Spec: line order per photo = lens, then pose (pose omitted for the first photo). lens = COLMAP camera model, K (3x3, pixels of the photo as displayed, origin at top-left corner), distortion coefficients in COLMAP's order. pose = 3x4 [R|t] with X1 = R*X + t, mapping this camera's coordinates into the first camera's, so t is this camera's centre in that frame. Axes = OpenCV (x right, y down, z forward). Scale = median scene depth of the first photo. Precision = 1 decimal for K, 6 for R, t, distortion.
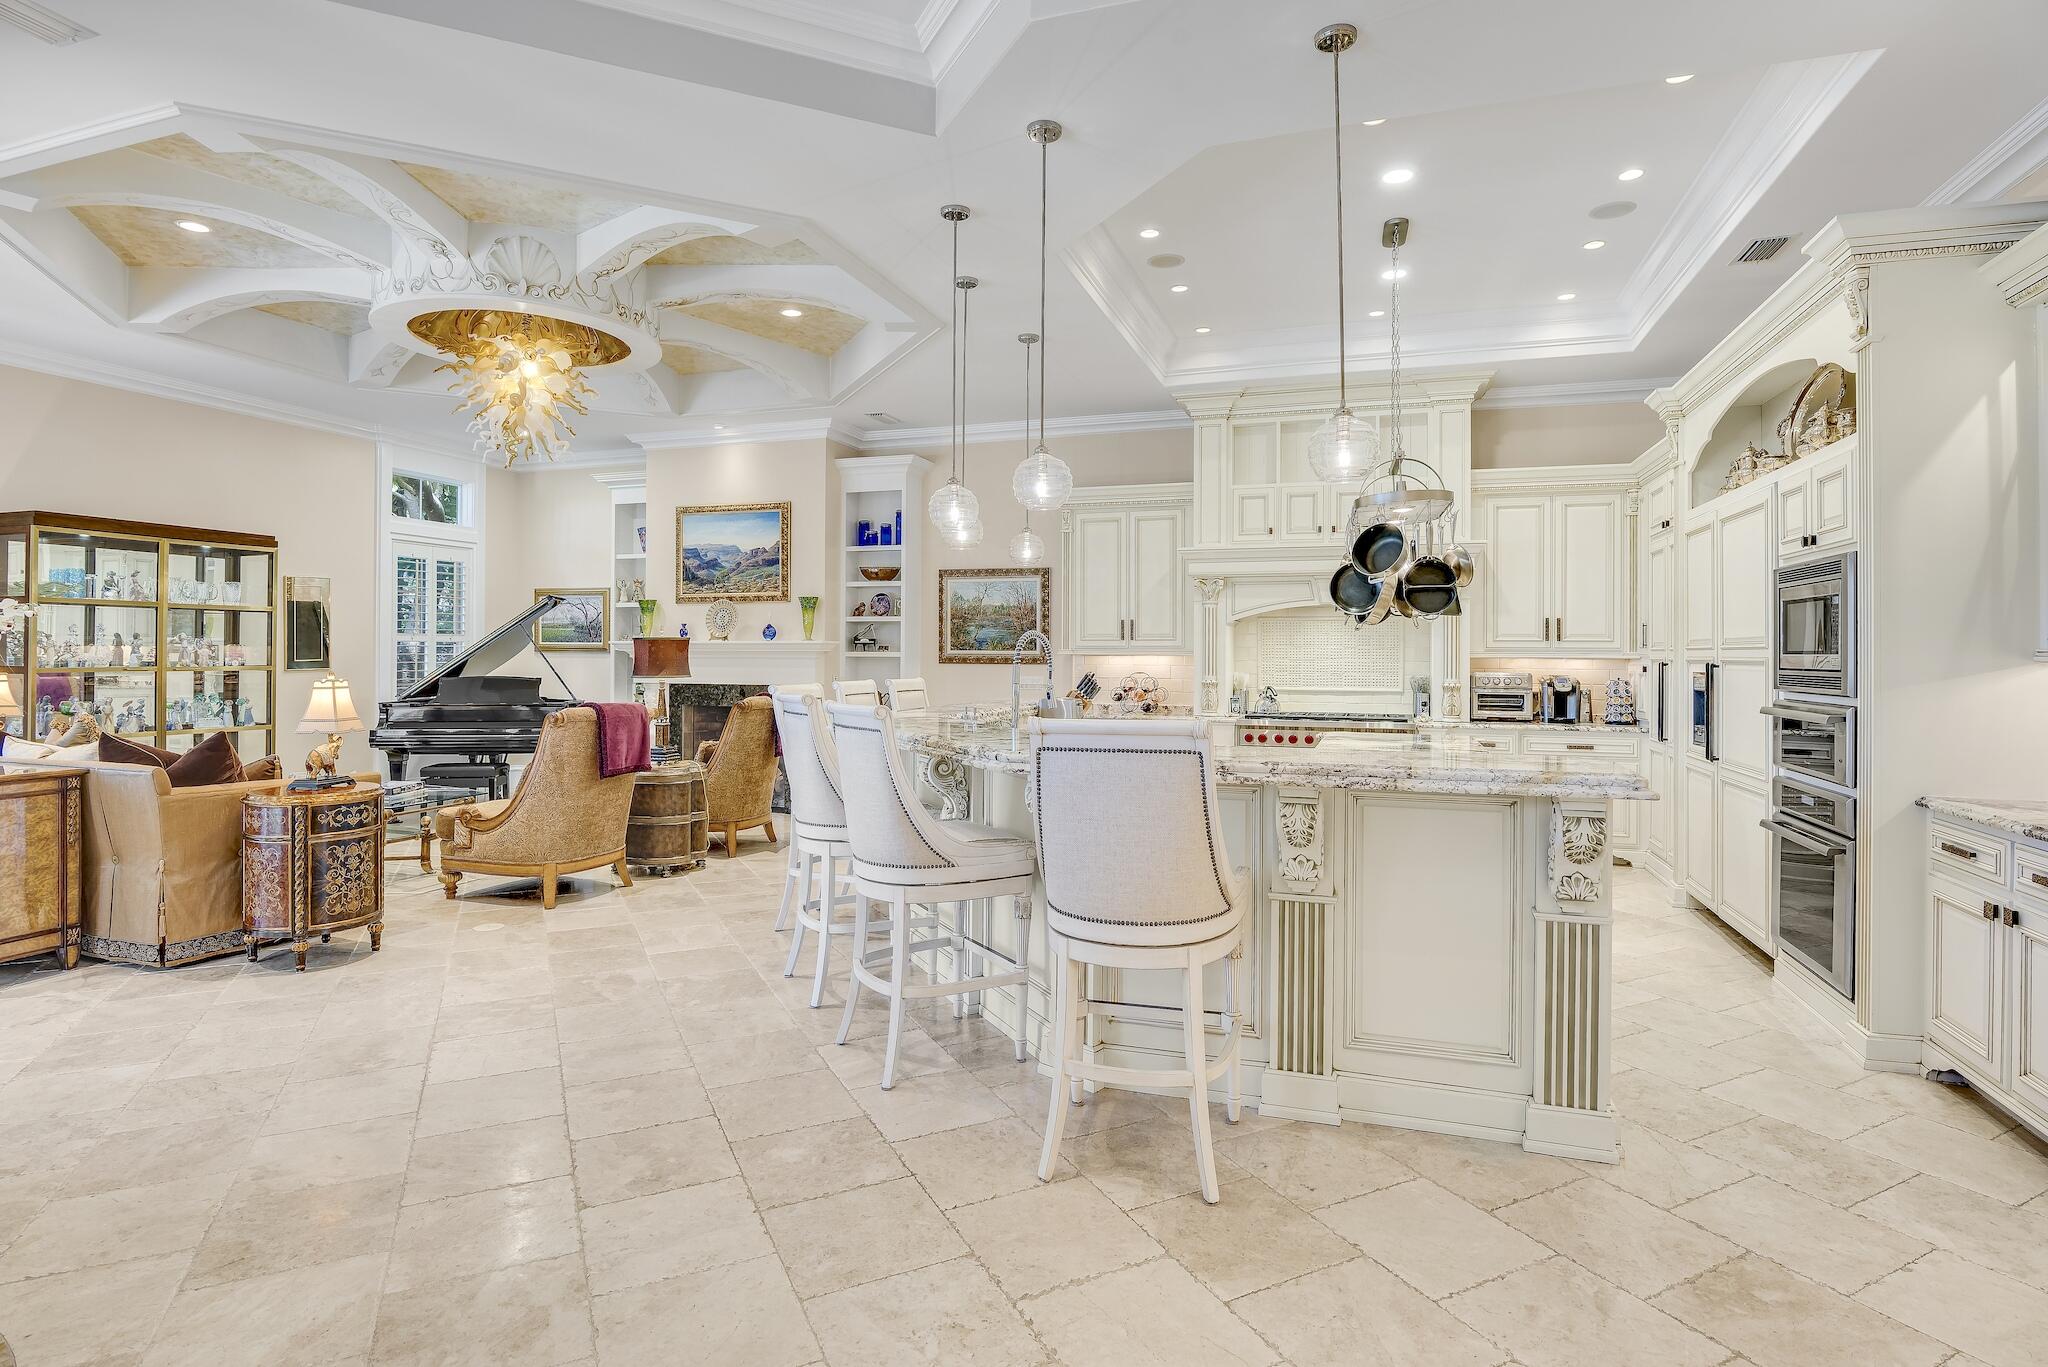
lens RADIAL K [[1036.9, 0, 1035.2], [0, 1036.9, 648.6], [0, 0, 1]] dist [-0.020450, 0.000945]
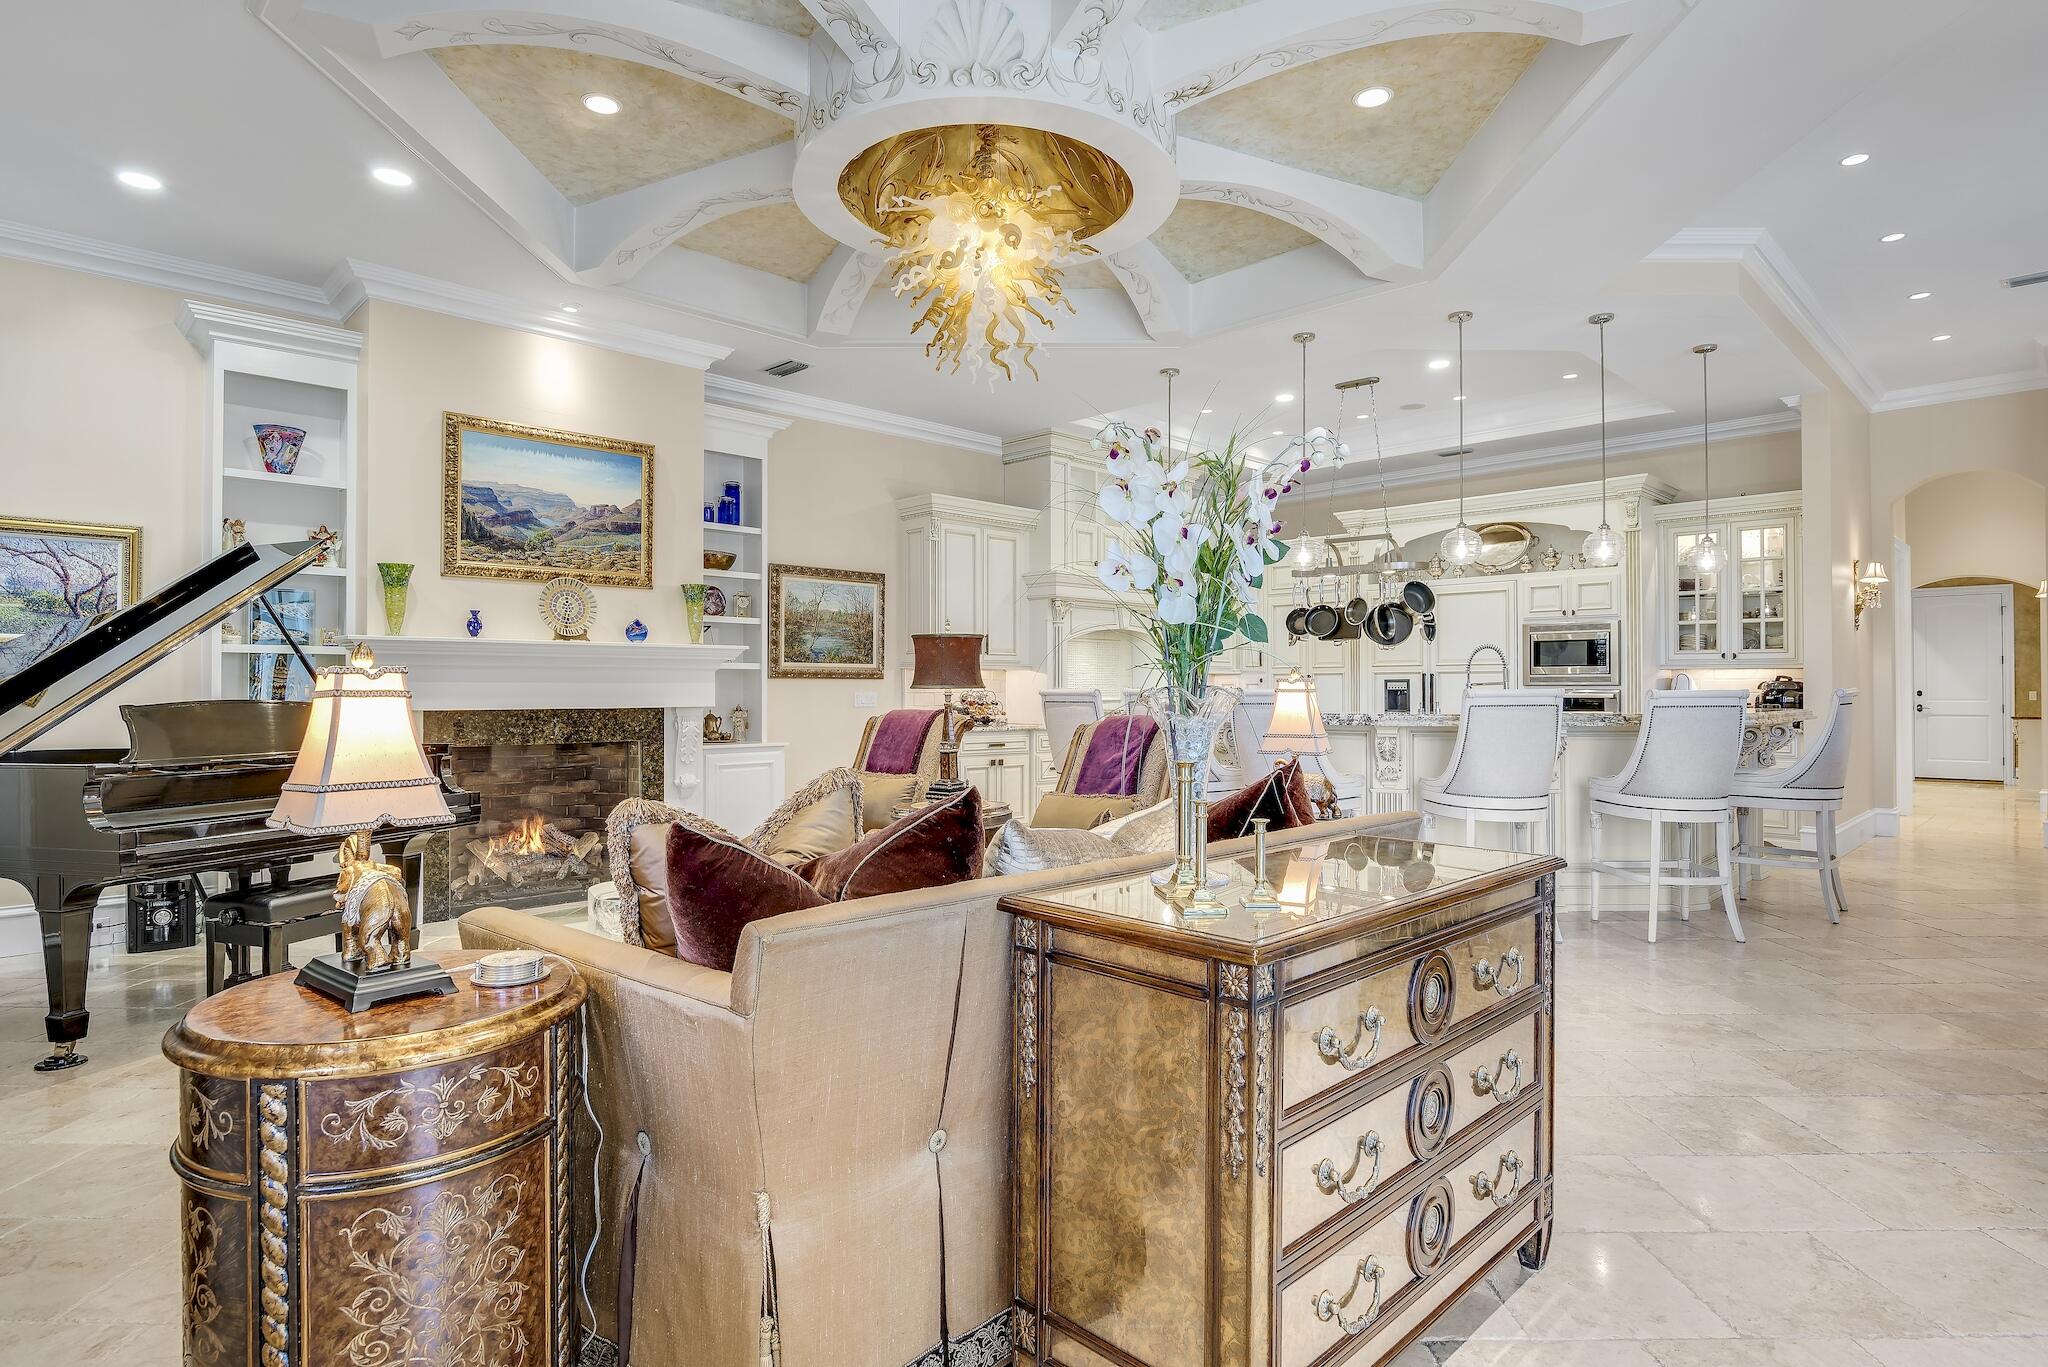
lens RADIAL K [[1075.8, 0, 1026.6], [0, 1075.8, 676.0], [0, 0, 1]] dist [-0.020843, -0.000561]
pose [[0.457851, 0.006695, 0.889004, -0.928526], [-0.001439, 0.999976, -0.006790, 0.022095], [-0.889028, 0.001829, 0.457850, 0.536874]]
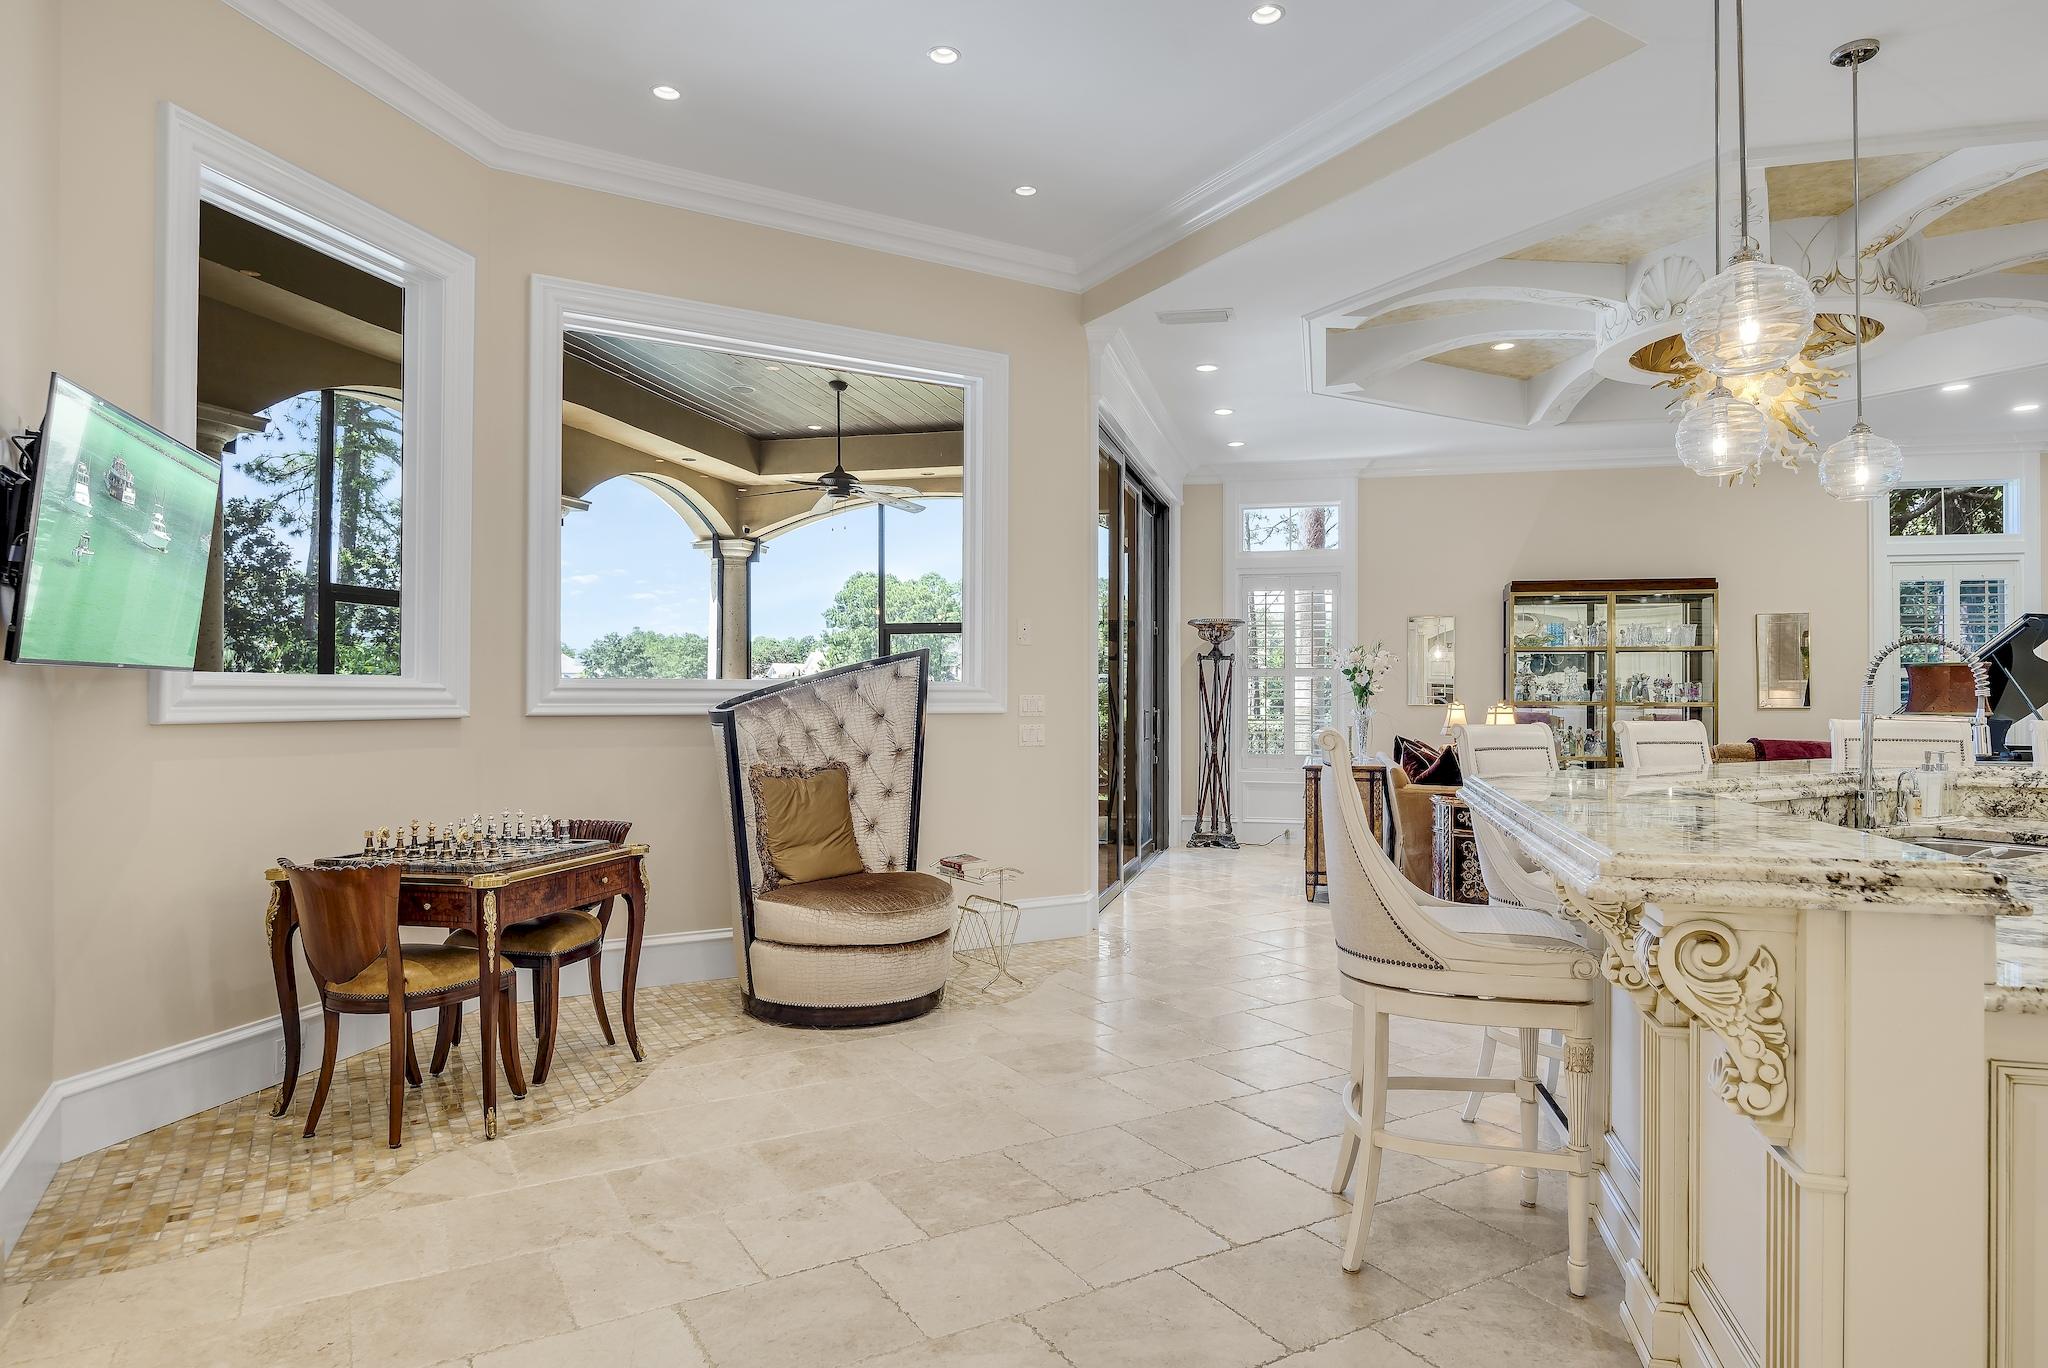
lens RADIAL K [[1185.0, 0, 1028.7], [0, 1185.0, 681.3], [0, 0, 1]] dist [-0.005020, -0.000679]
pose [[0.071113, -0.015801, -0.997343, 0.423185], [0.000640, 0.999875, -0.015796, 0.014577], [0.997468, 0.000485, 0.071114, 0.230955]]
